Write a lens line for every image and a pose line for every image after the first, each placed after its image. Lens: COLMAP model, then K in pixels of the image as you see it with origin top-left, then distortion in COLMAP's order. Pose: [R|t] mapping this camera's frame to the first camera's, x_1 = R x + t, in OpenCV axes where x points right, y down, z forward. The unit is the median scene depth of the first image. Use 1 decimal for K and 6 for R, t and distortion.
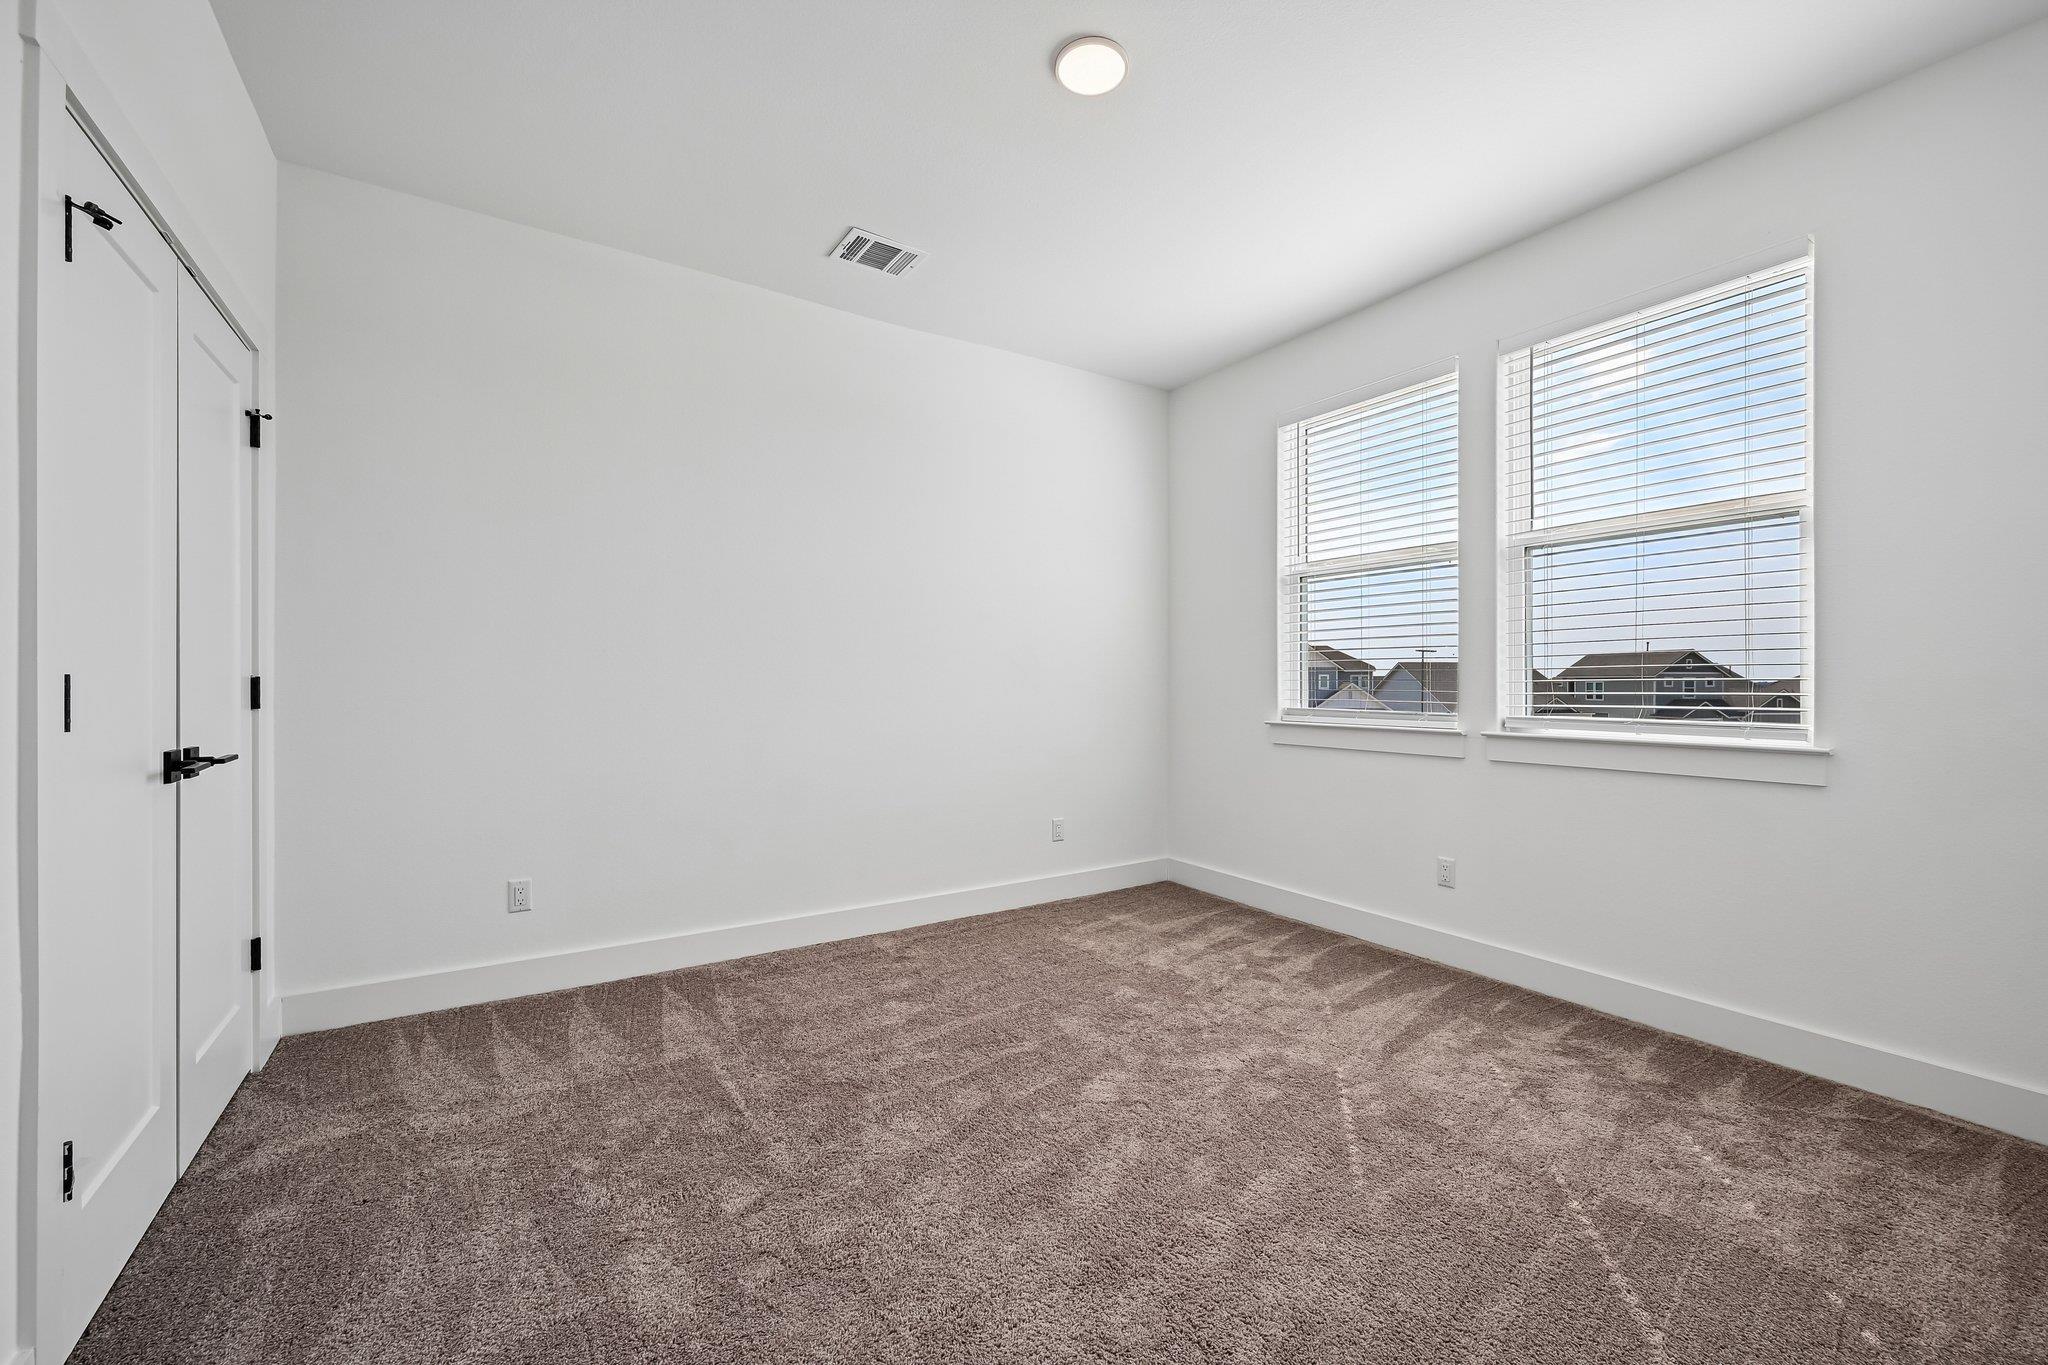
lens RADIAL K [[820.0, 0, 1024.0], [0, 820.0, 682.5], [0, 0, 1]] dist [0.000322, 0.000136]
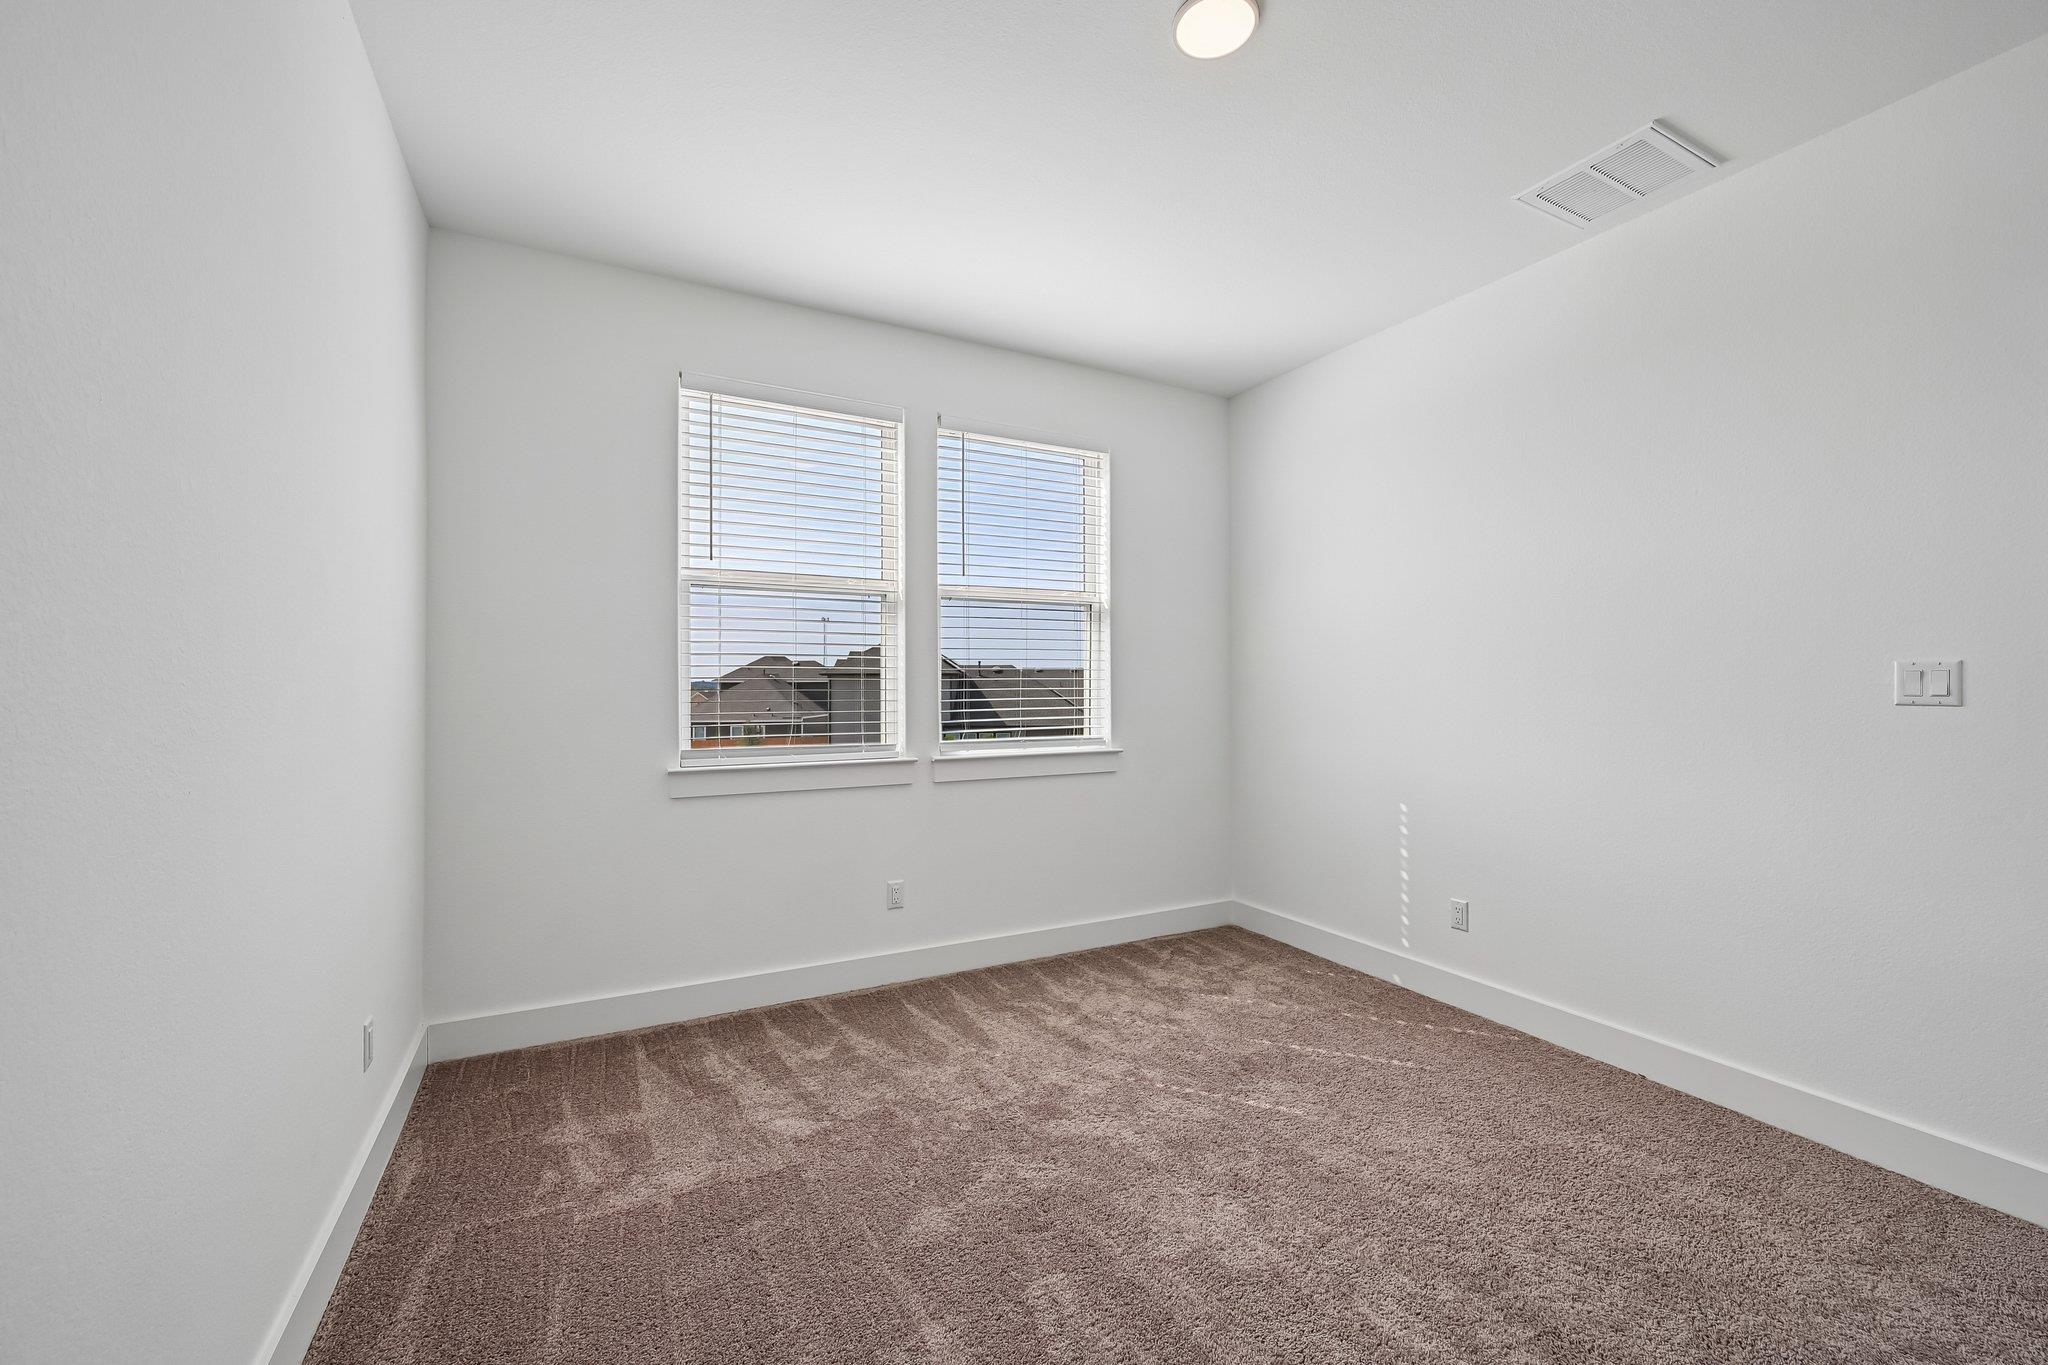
lens RADIAL K [[795.9, 0, 978.7], [0, 795.9, 703.2], [0, 0, 1]] dist [0.000102, 0.000005]
pose [[0.106335, 0.006858, 0.994307, -0.509290], [0.016851, 0.999820, -0.008699, -0.002897], [-0.994188, 0.017680, 0.106200, 0.822712]]
